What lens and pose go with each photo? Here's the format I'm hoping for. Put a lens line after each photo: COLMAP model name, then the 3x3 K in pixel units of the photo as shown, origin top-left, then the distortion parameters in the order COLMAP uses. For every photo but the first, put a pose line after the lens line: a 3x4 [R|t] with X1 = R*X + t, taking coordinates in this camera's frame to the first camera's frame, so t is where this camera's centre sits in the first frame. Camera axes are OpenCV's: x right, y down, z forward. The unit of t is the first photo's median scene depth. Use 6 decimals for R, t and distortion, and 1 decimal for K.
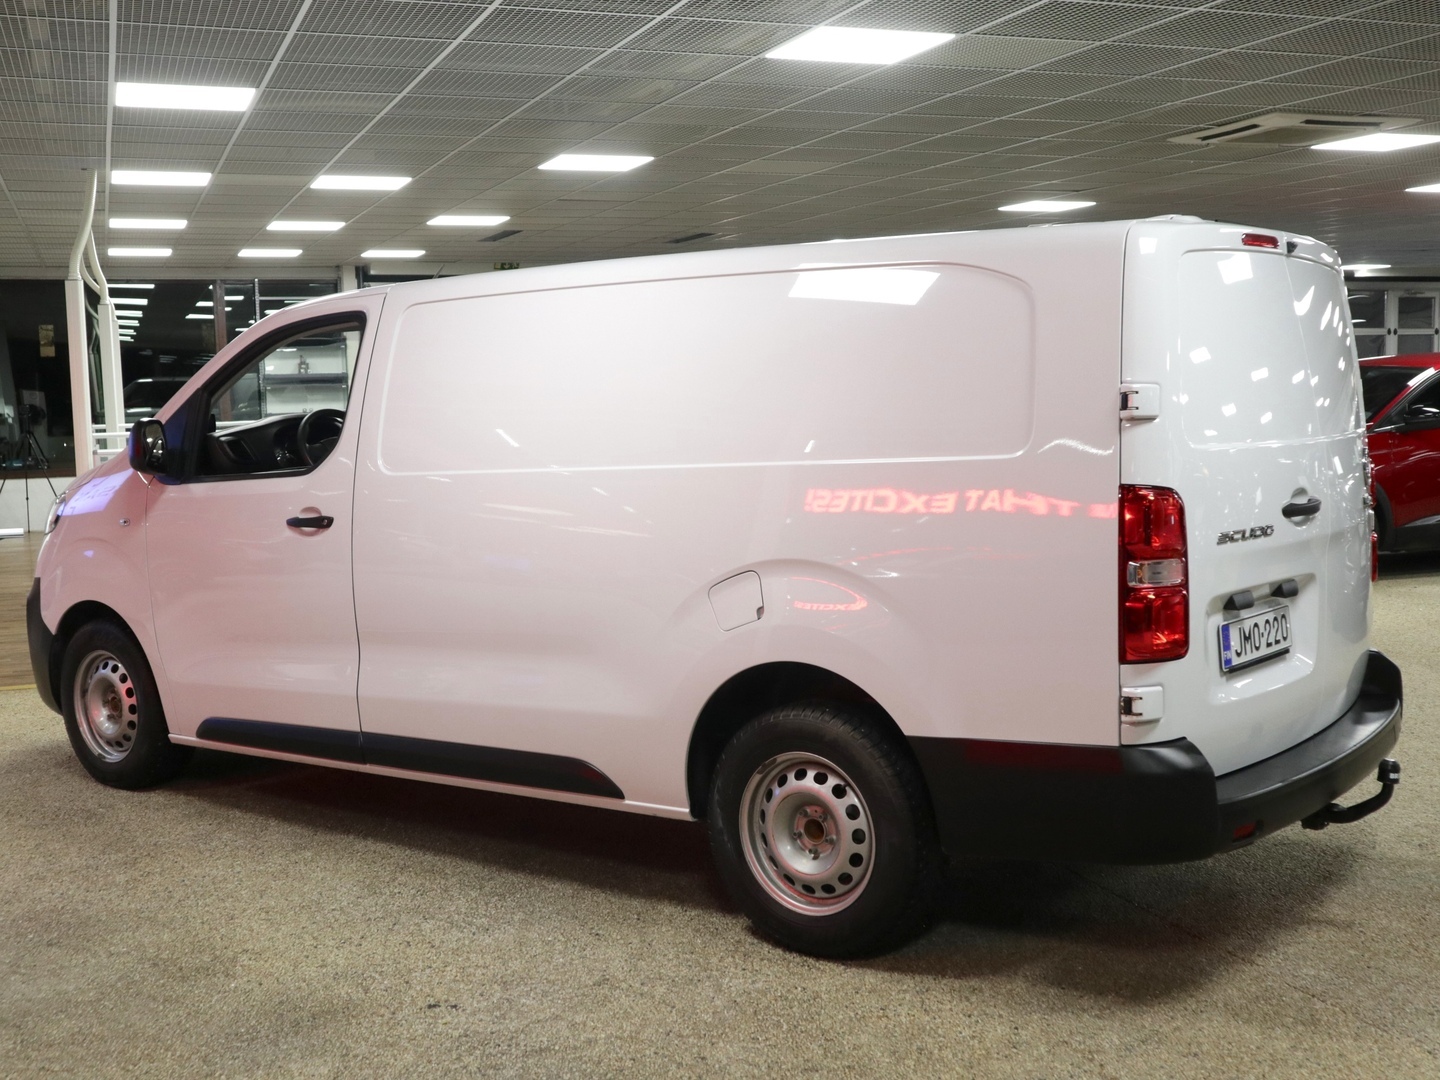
lens RADIAL K [[1619.3, 0, 720.0], [0, 1619.3, 540.0], [0, 0, 1]] dist [0.002810, 0.000231]
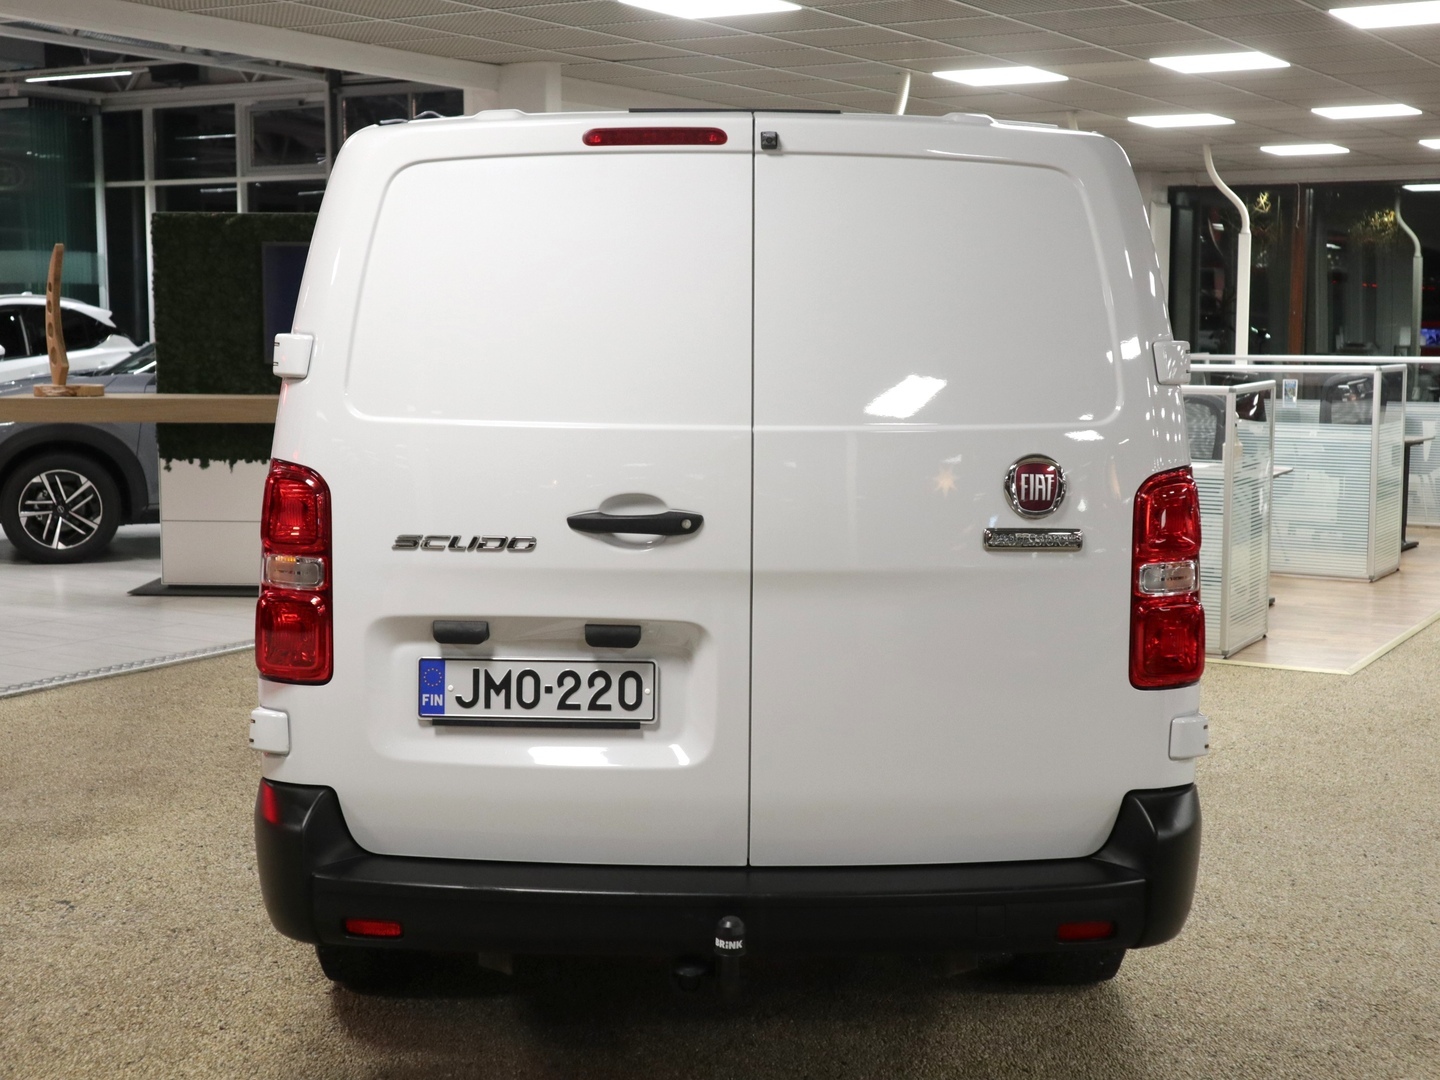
lens RADIAL K [[1998.2, 0, 720.0], [0, 1998.2, 540.0], [0, 0, 1]] dist [0.013147, 0.060829]
pose [[0.612972, 0.109002, -0.782550, 1.092575], [-0.091251, 0.993577, 0.066919, -0.075445], [0.784818, 0.030389, 0.618981, 0.519305]]
